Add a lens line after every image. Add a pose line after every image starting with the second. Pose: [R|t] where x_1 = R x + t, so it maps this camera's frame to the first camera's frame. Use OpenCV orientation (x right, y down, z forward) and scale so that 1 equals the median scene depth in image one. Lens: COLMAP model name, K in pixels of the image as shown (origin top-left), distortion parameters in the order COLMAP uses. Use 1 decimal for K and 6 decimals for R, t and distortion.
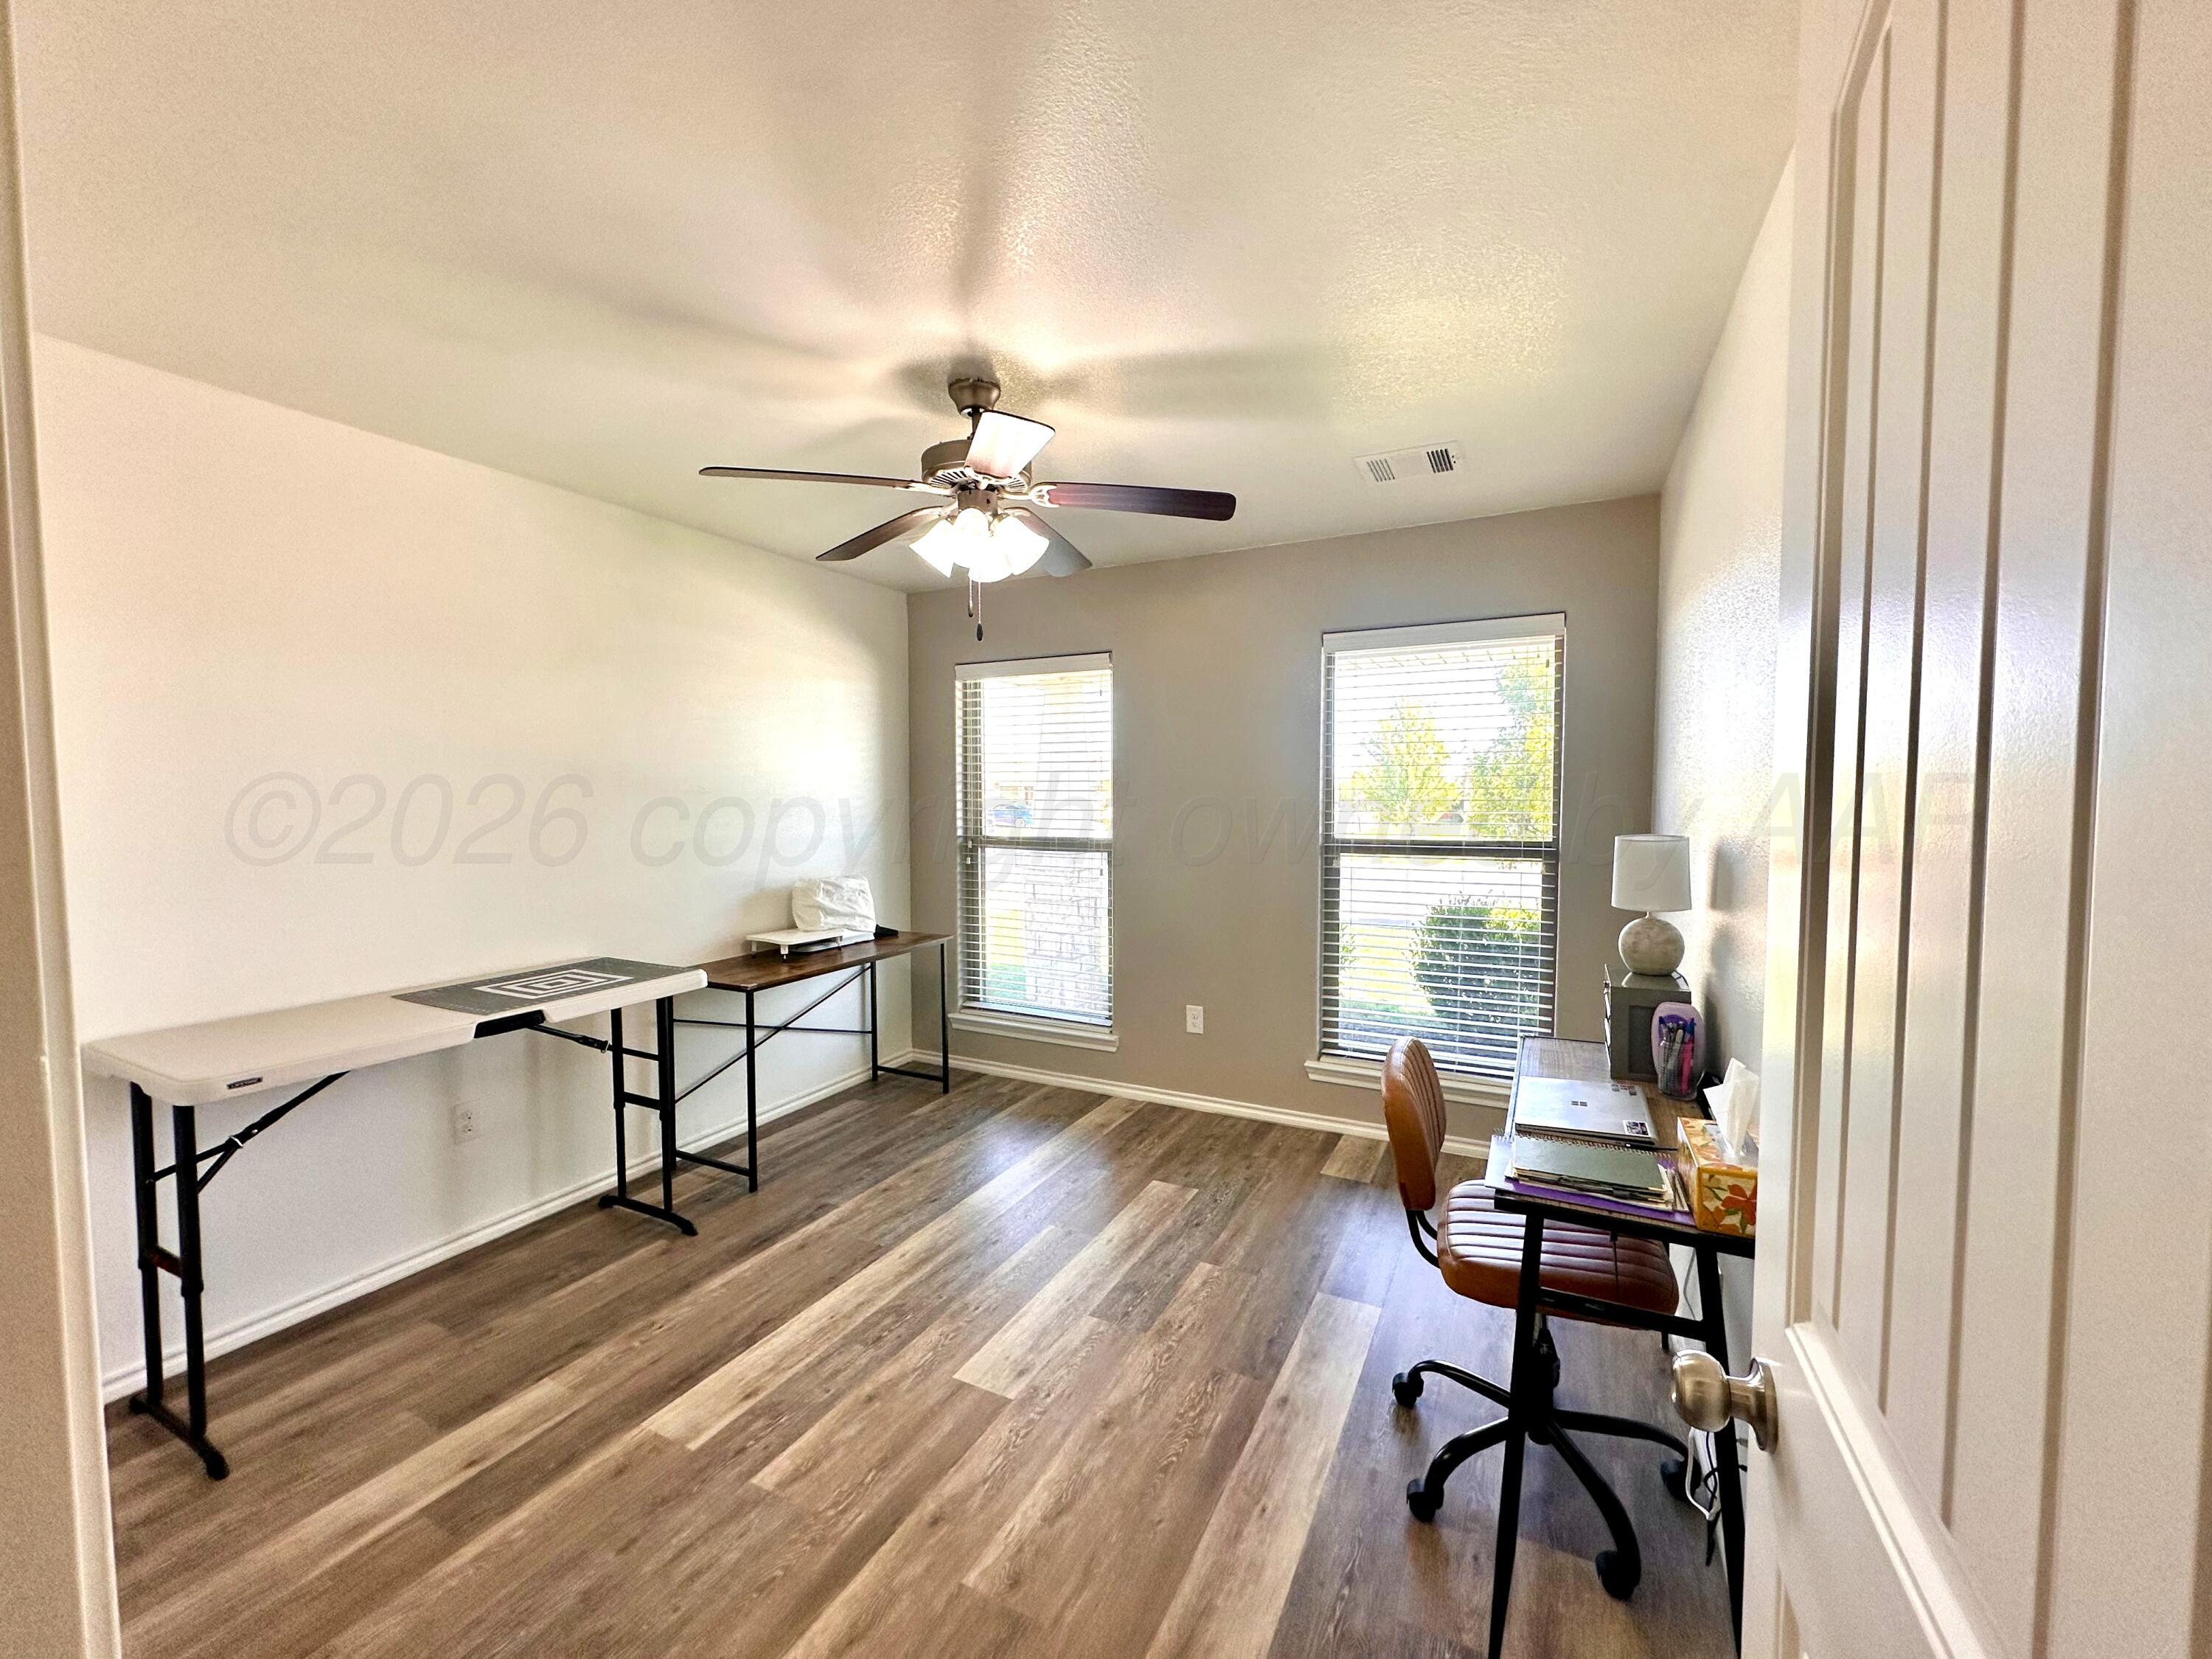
lens RADIAL K [[879.2, 0, 1104.1], [0, 879.2, 832.8], [0, 0, 1]] dist [-0.003471, 0.000687]
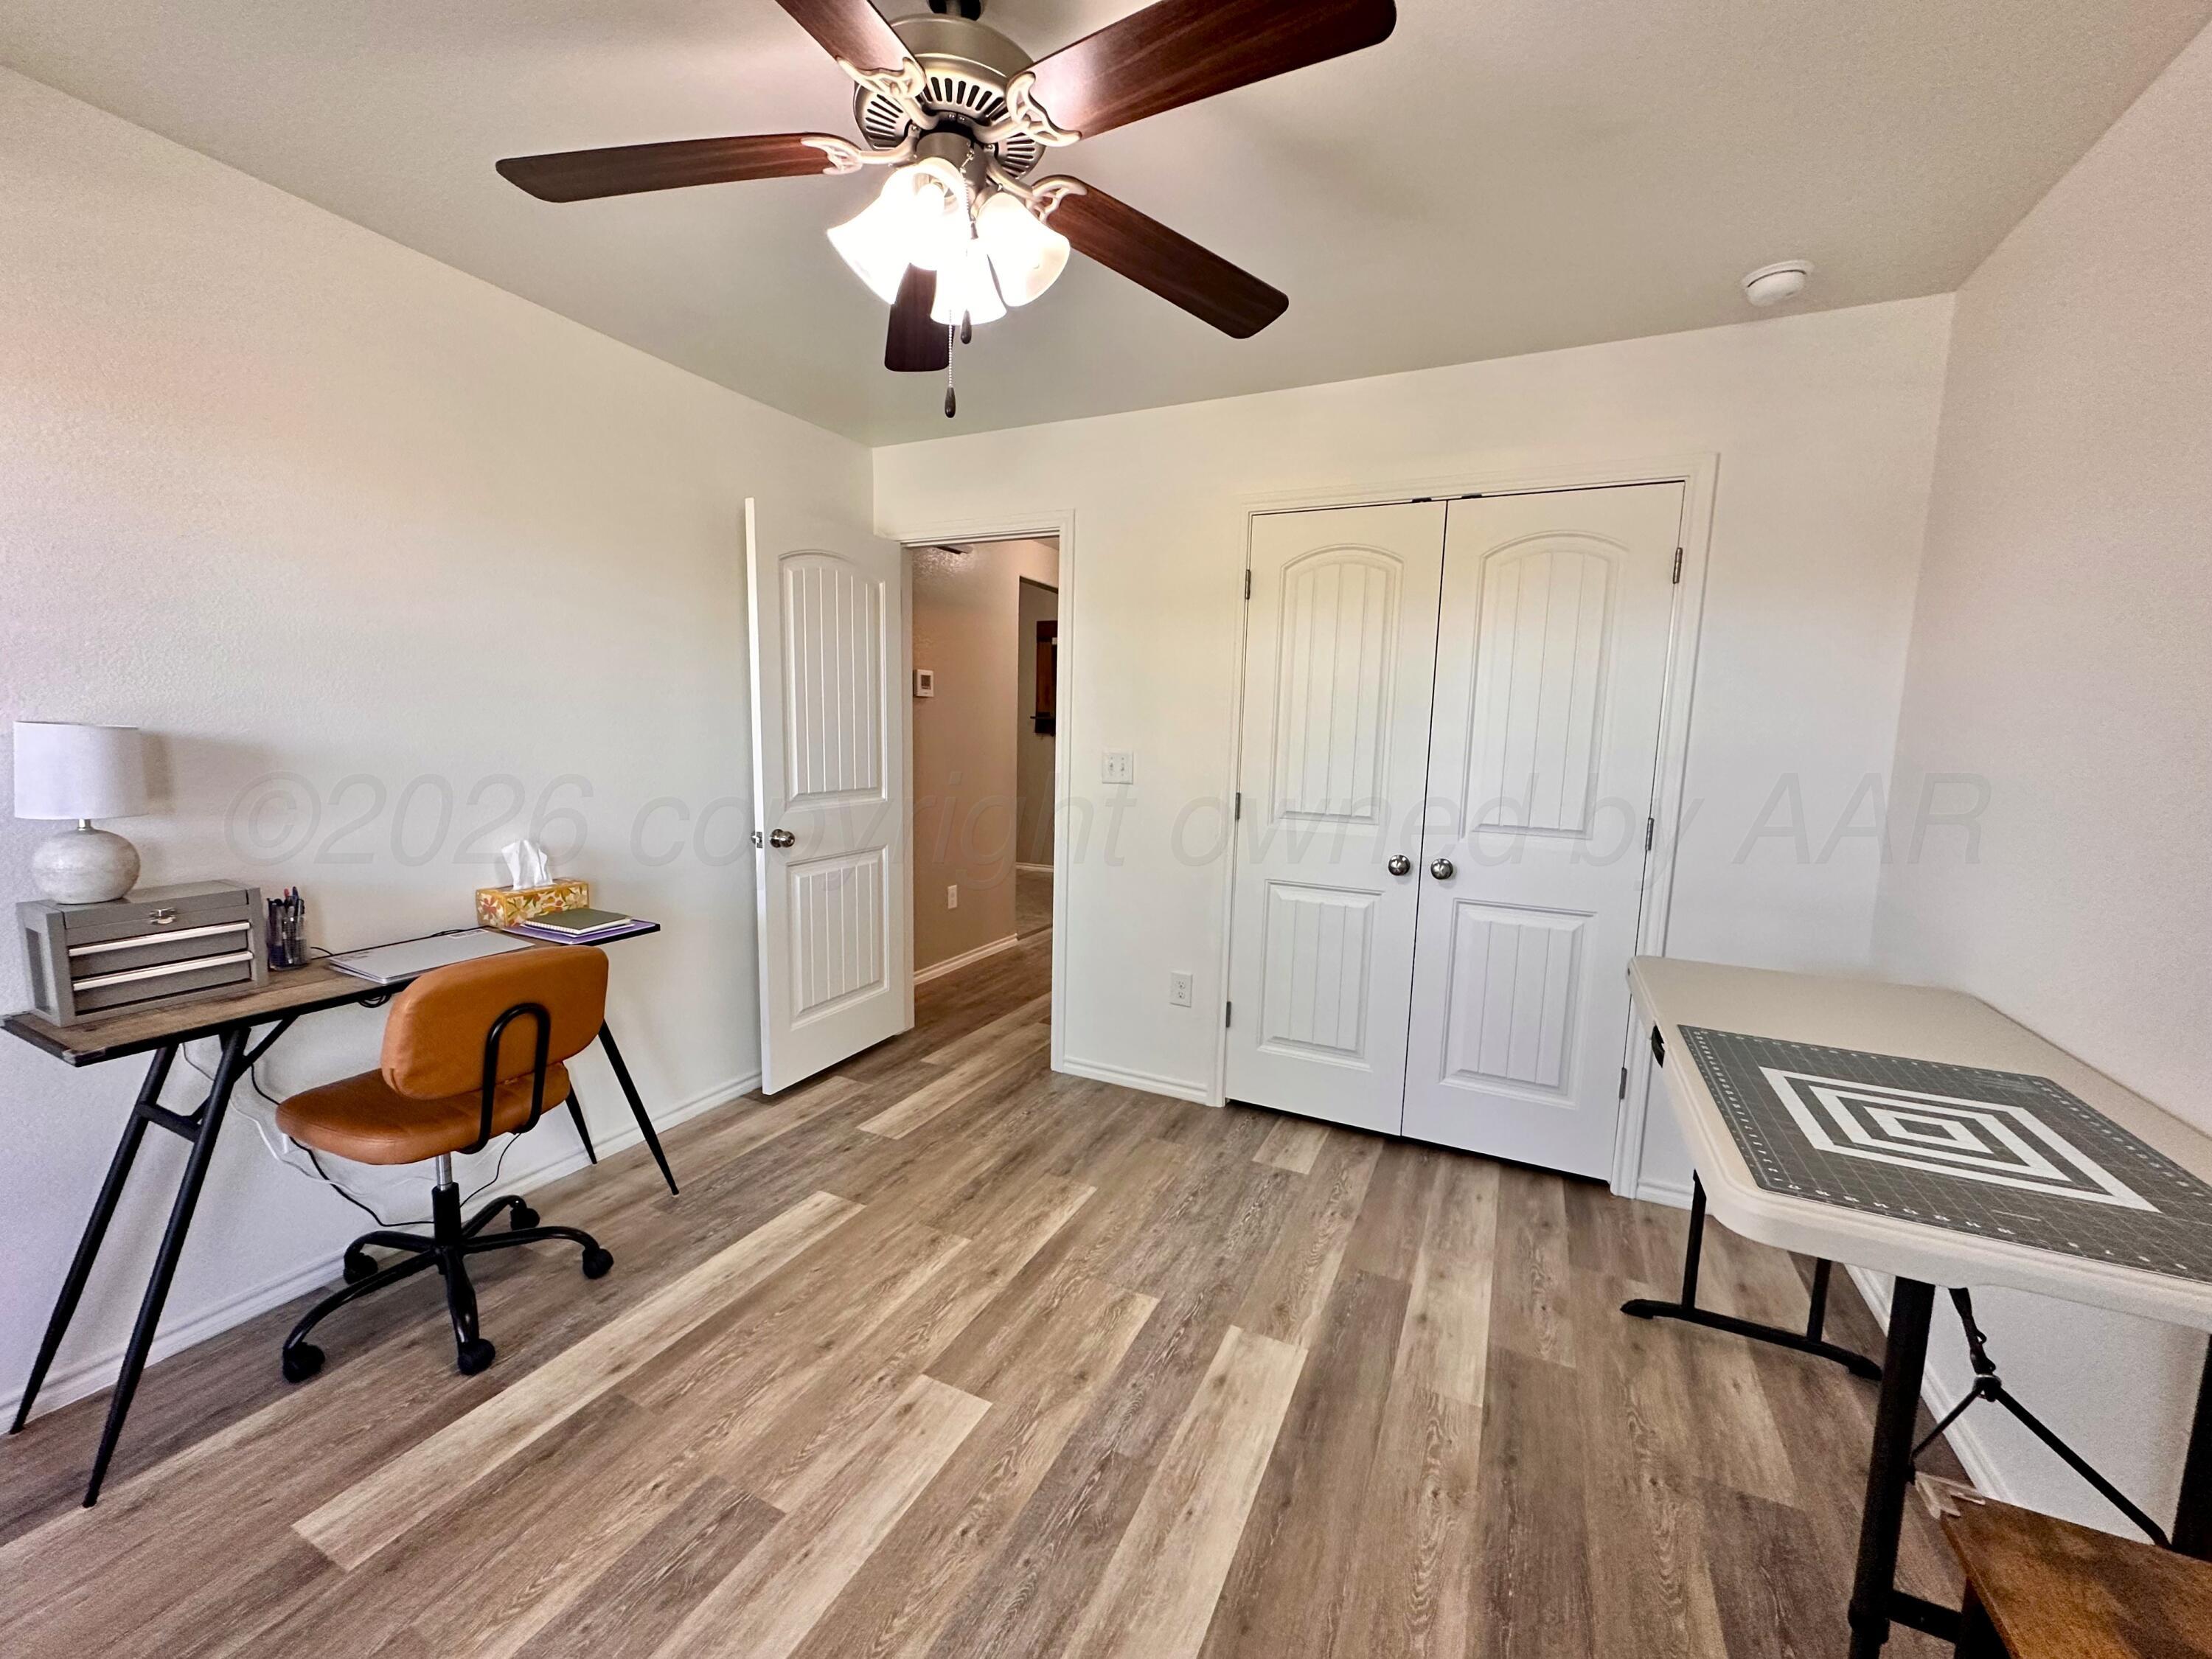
lens RADIAL K [[879.2, 0, 1104.1], [0, 879.2, 832.8], [0, 0, 1]] dist [-0.003471, 0.000687]
pose [[-0.999486, -0.018615, -0.026091, -0.257511], [-0.022785, 0.985191, 0.169938, -0.052139], [0.022541, 0.170445, -0.985109, 1.802881]]
